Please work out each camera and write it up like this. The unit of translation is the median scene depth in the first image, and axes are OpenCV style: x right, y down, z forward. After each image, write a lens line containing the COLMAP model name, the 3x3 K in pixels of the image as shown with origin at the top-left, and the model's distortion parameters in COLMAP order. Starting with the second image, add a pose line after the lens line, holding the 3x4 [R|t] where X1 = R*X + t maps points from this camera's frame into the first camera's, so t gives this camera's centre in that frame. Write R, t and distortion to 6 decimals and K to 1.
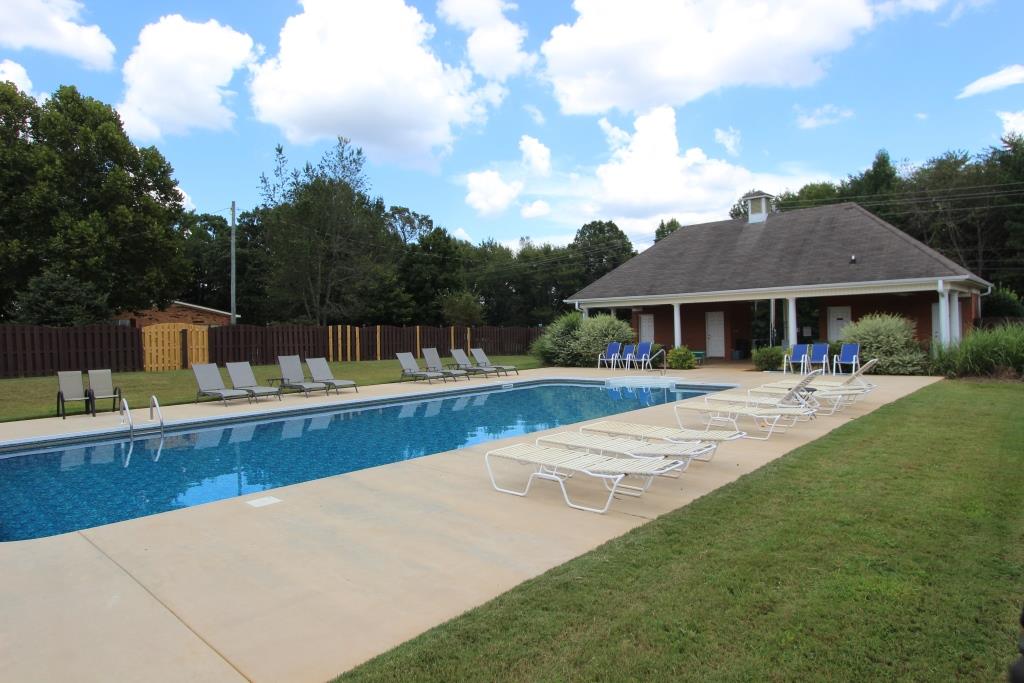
lens RADIAL K [[609.7, 0, 512.0], [0, 609.7, 341.5], [0, 0, 1]] dist [-0.000287, -0.000031]
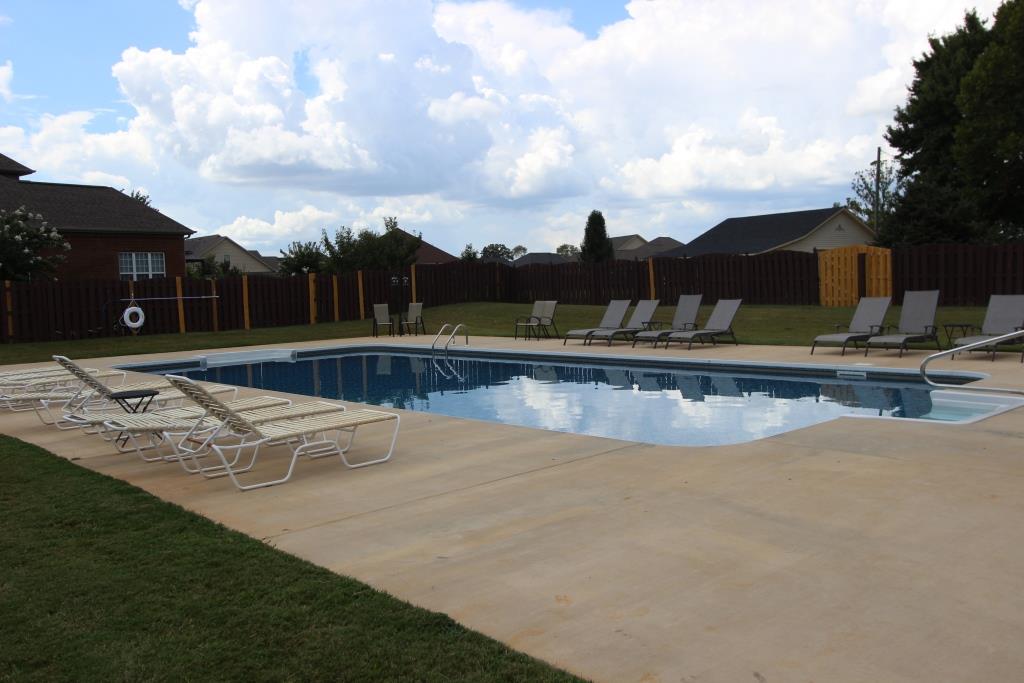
lens RADIAL K [[876.6, 0, 512.0], [0, 876.6, 341.5], [0, 0, 1]] dist [0.000899, -0.000004]
pose [[-0.076392, 0.104573, -0.991579, 0.609018], [0.021269, 0.994430, 0.103235, -0.033873], [0.996851, -0.013203, -0.078190, 0.671044]]
